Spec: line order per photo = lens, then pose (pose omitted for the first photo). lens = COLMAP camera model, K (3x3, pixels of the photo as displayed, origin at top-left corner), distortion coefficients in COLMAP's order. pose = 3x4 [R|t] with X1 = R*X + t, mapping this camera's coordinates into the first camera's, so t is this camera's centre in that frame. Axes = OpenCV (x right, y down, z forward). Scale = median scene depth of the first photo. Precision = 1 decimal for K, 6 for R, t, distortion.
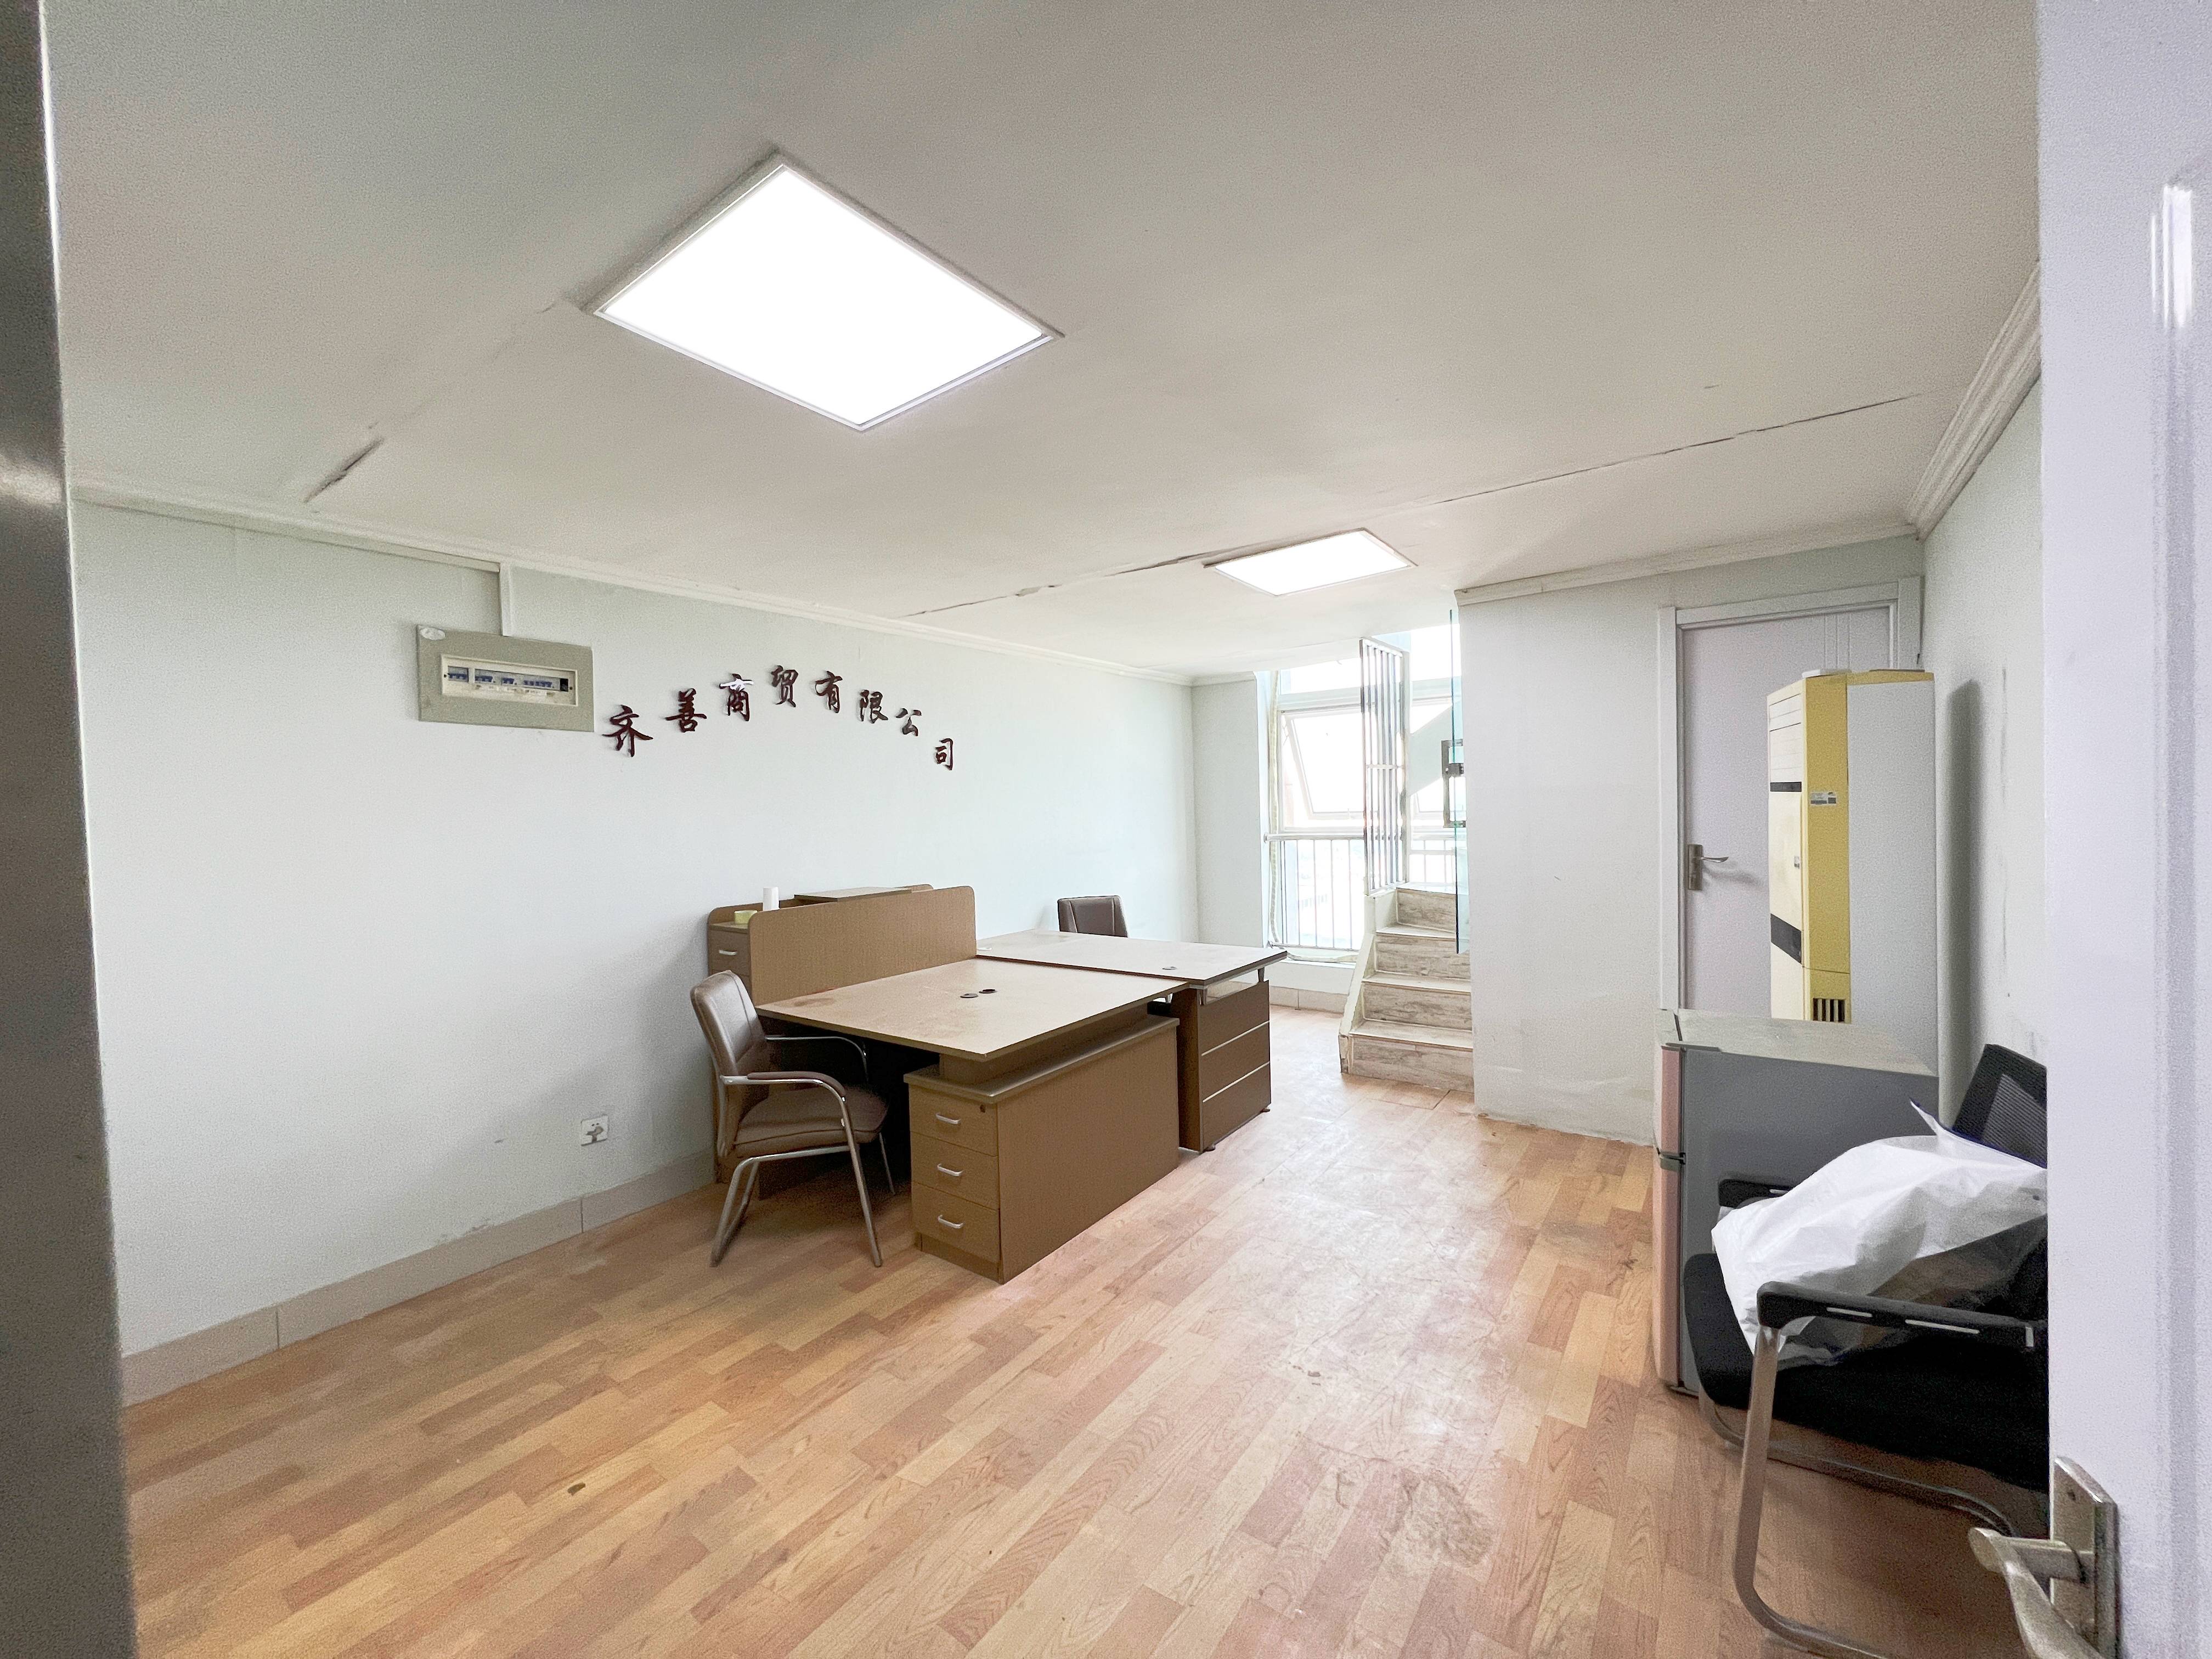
lens RADIAL K [[878.5, 0, 1106.0], [0, 878.5, 829.5], [0, 0, 1]] dist [-0.000961, -0.000430]
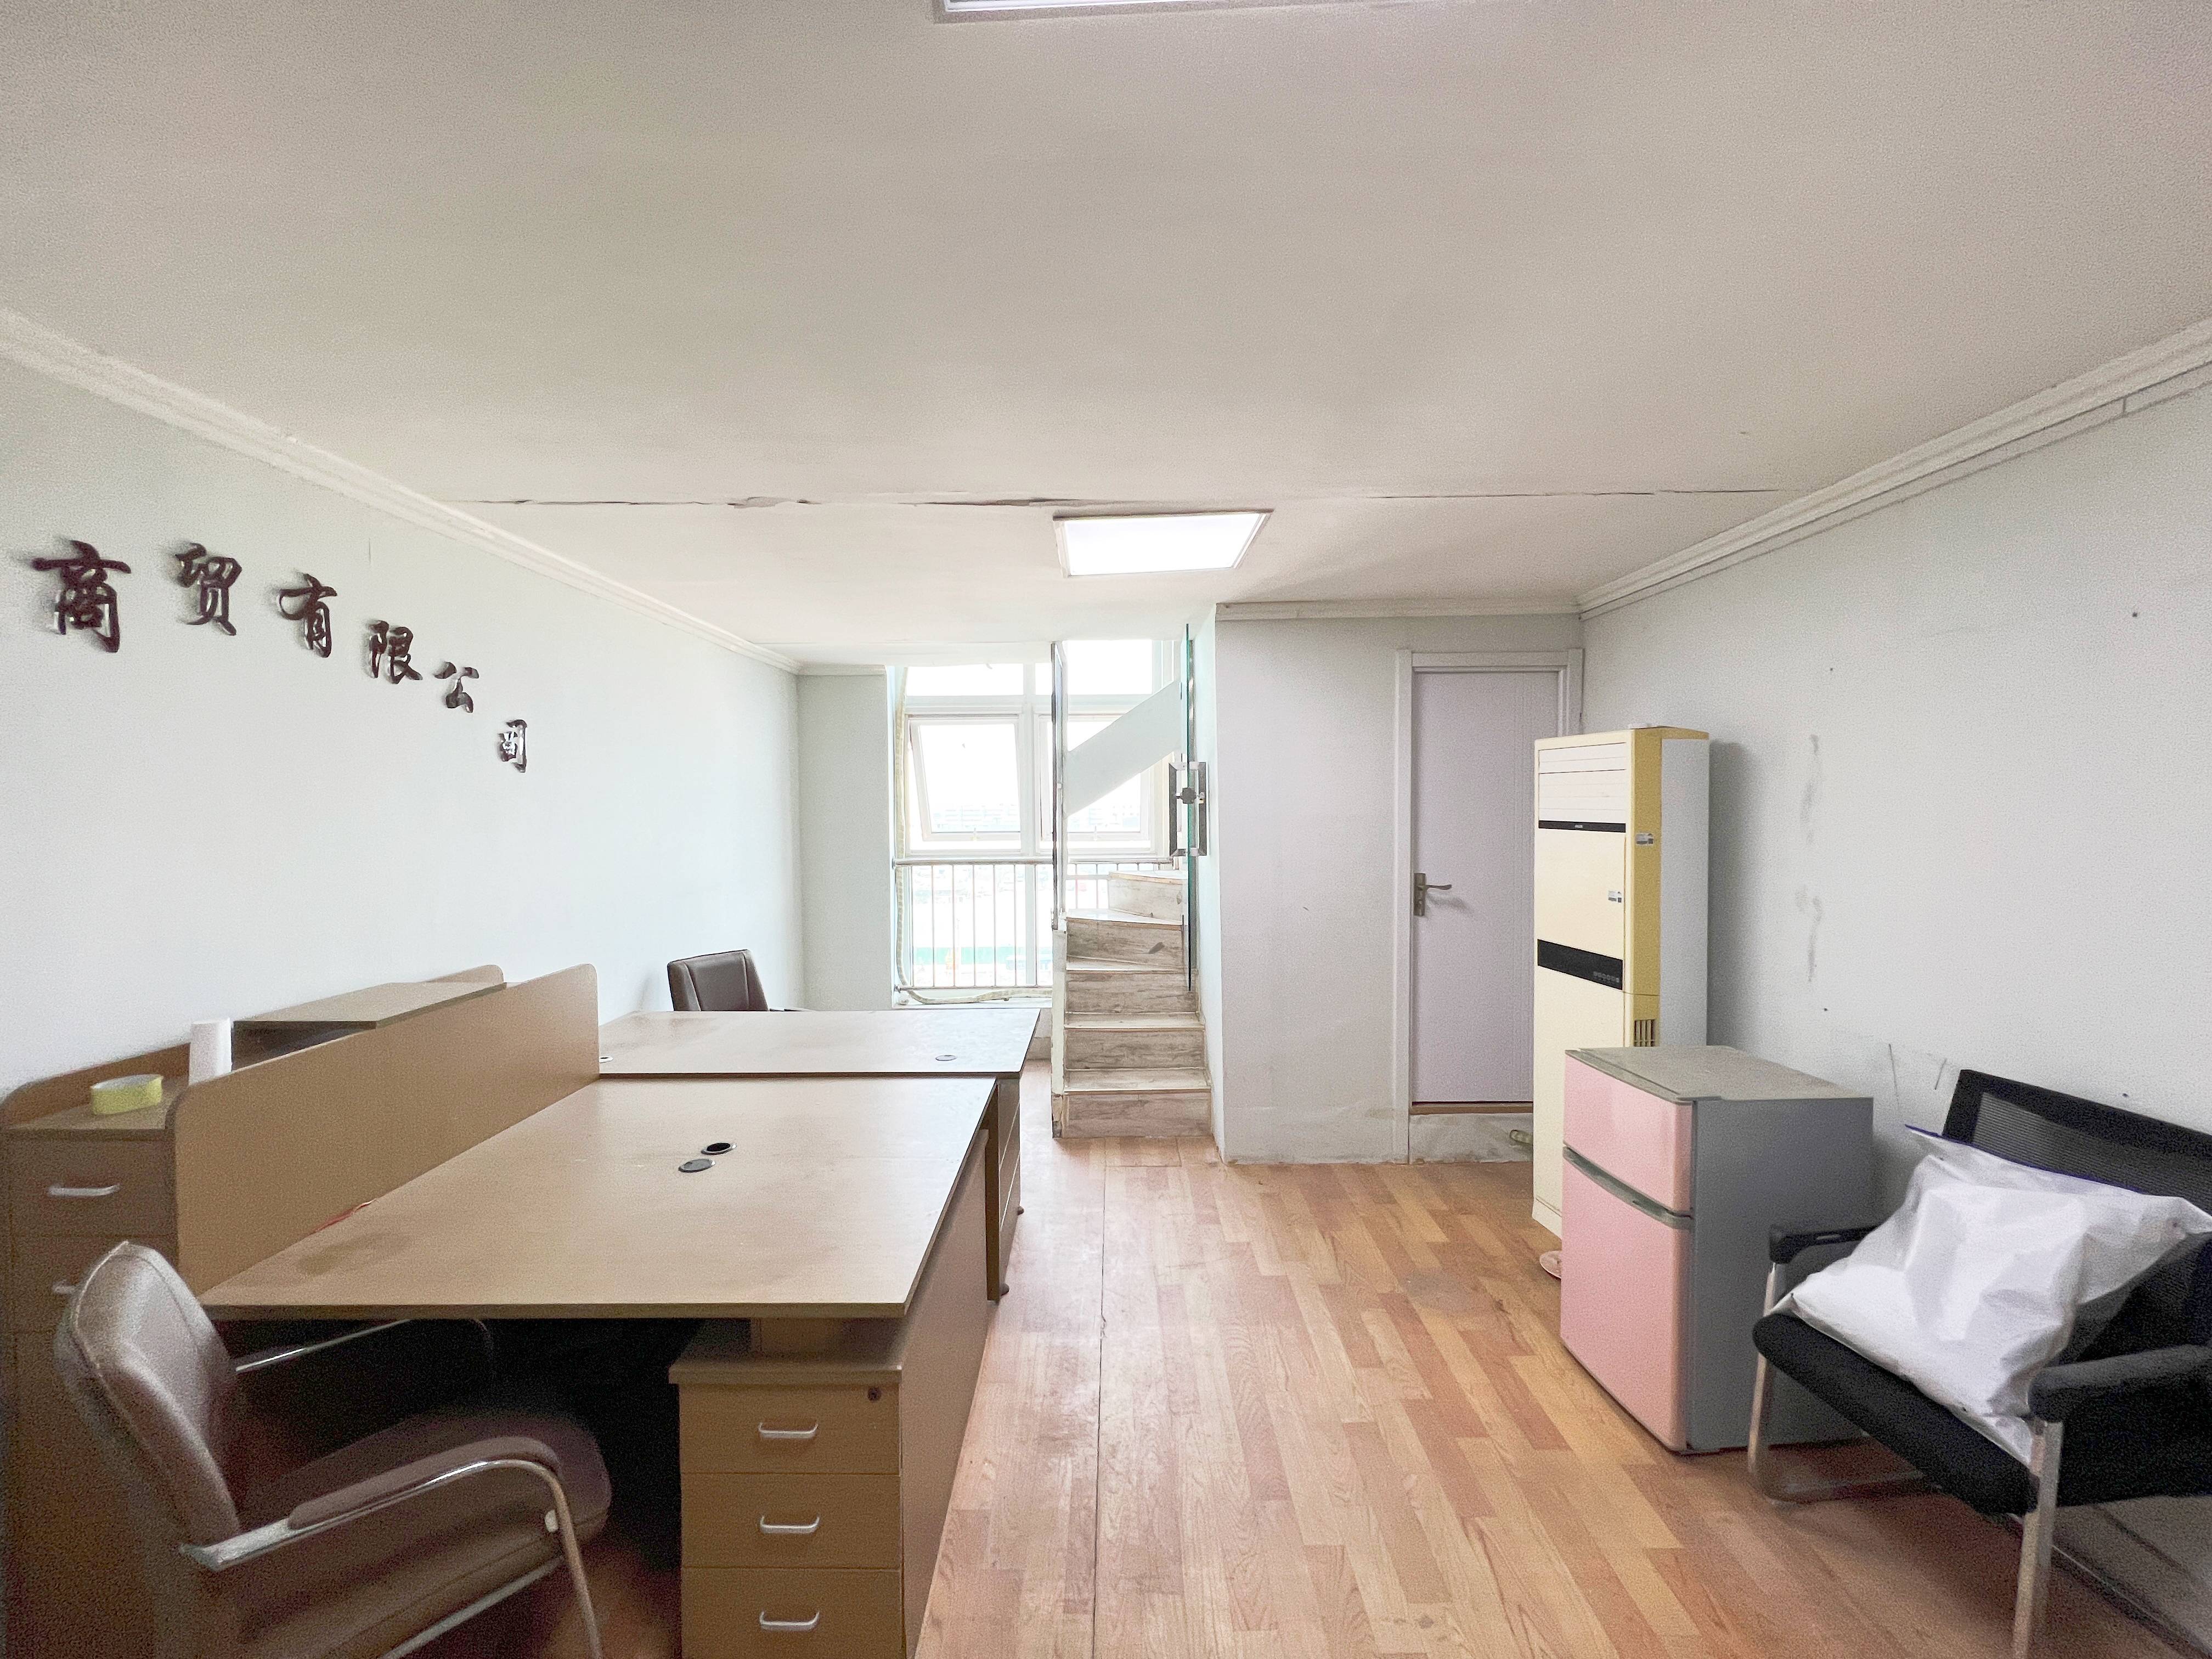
lens RADIAL K [[878.5, 0, 1106.0], [0, 878.5, 829.5], [0, 0, 1]] dist [-0.000961, -0.000430]
pose [[0.812017, 0.002833, 0.583626, -0.233399], [0.002555, 0.999961, -0.008408, -0.024747], [-0.583628, 0.008319, 0.811979, 0.306763]]
